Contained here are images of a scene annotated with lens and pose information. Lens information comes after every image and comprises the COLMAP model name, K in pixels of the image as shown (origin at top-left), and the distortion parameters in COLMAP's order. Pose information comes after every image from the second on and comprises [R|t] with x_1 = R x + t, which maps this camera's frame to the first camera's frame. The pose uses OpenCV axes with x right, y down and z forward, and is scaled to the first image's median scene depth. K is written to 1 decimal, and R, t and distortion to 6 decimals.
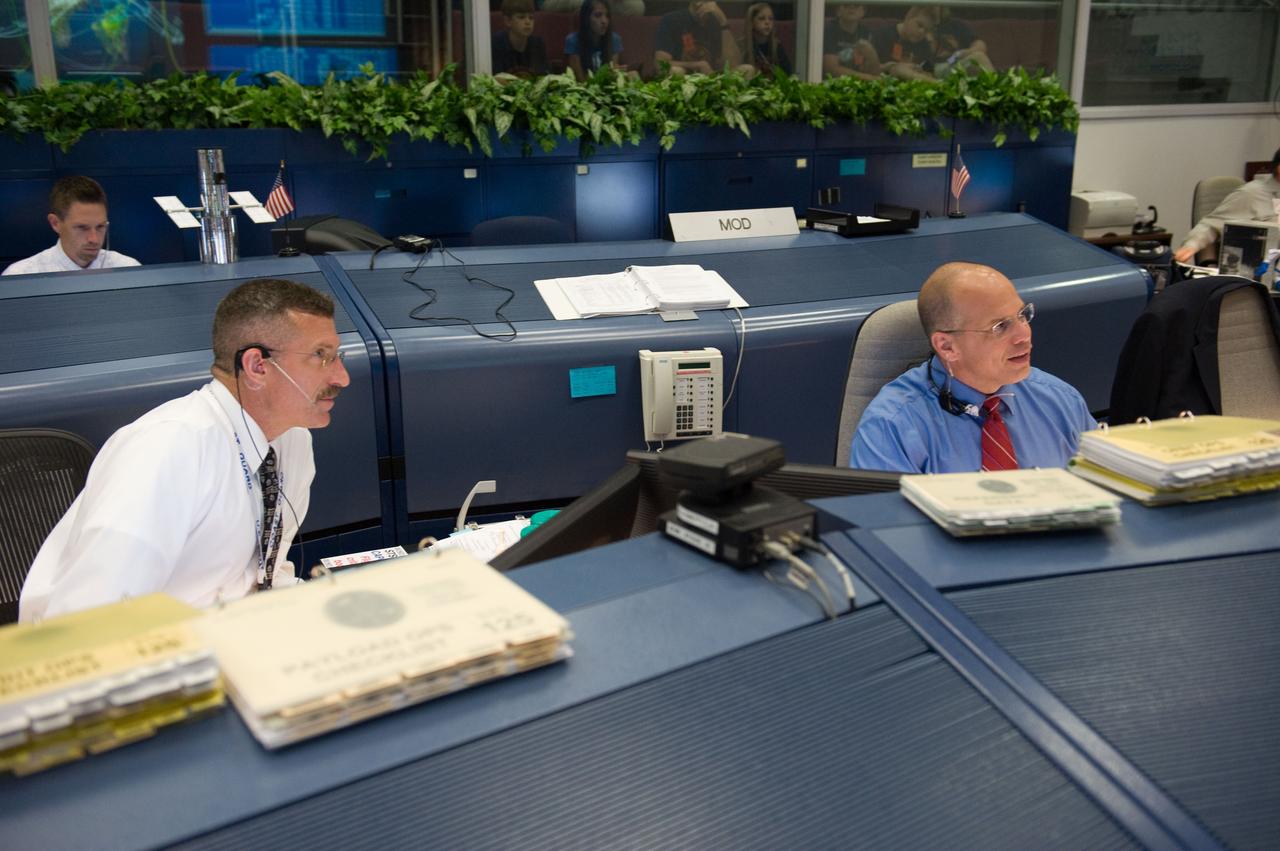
lens RADIAL K [[1449.7, 0, 640.0], [0, 1449.7, 425.5], [0, 0, 1]] dist [0.091182, -0.030919]
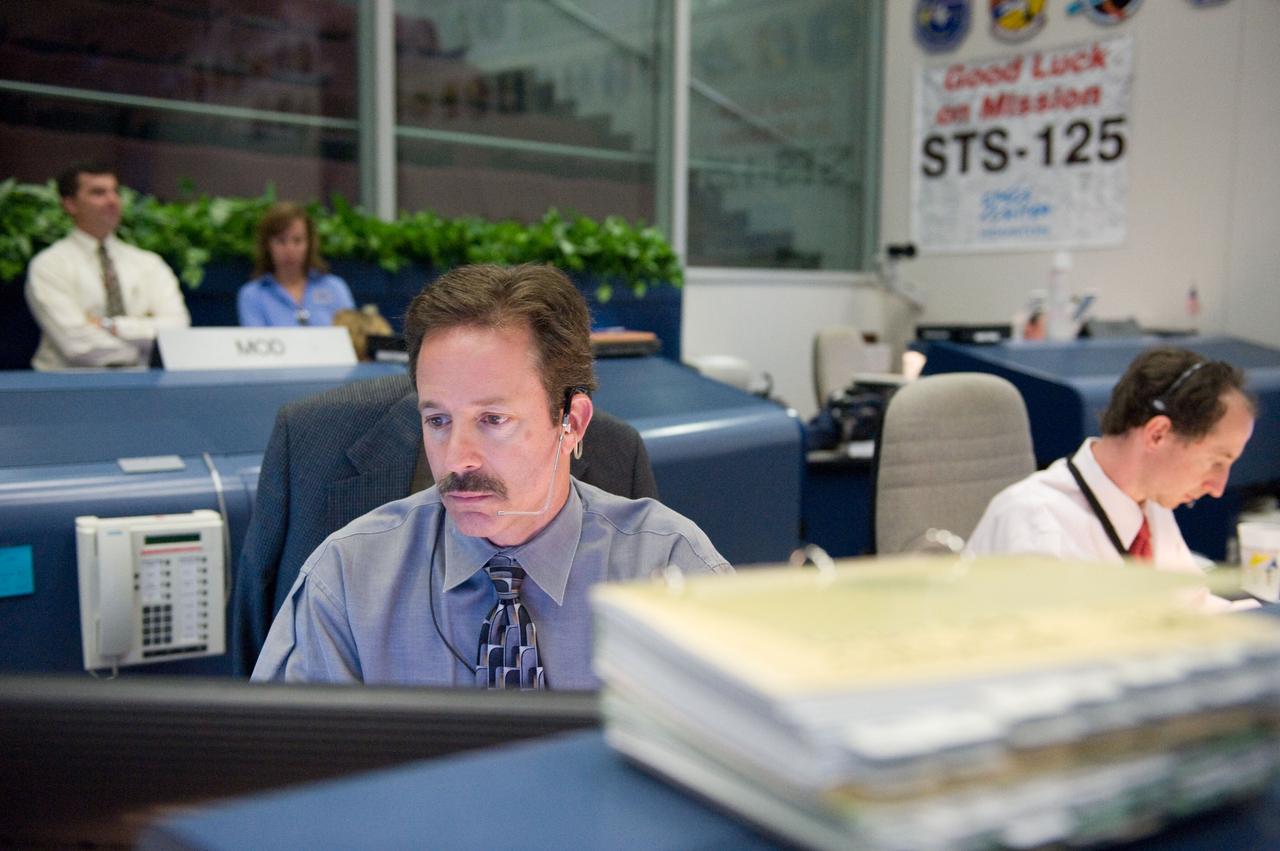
lens RADIAL K [[1449.7, 0, 640.0], [0, 1449.7, 425.5], [0, 0, 1]] dist [0.091182, -0.030919]
pose [[0.962827, -0.018980, 0.269451, 0.037930], [0.058627, 0.988433, -0.139868, 0.005924], [-0.263680, 0.150466, 0.952803, 0.211923]]
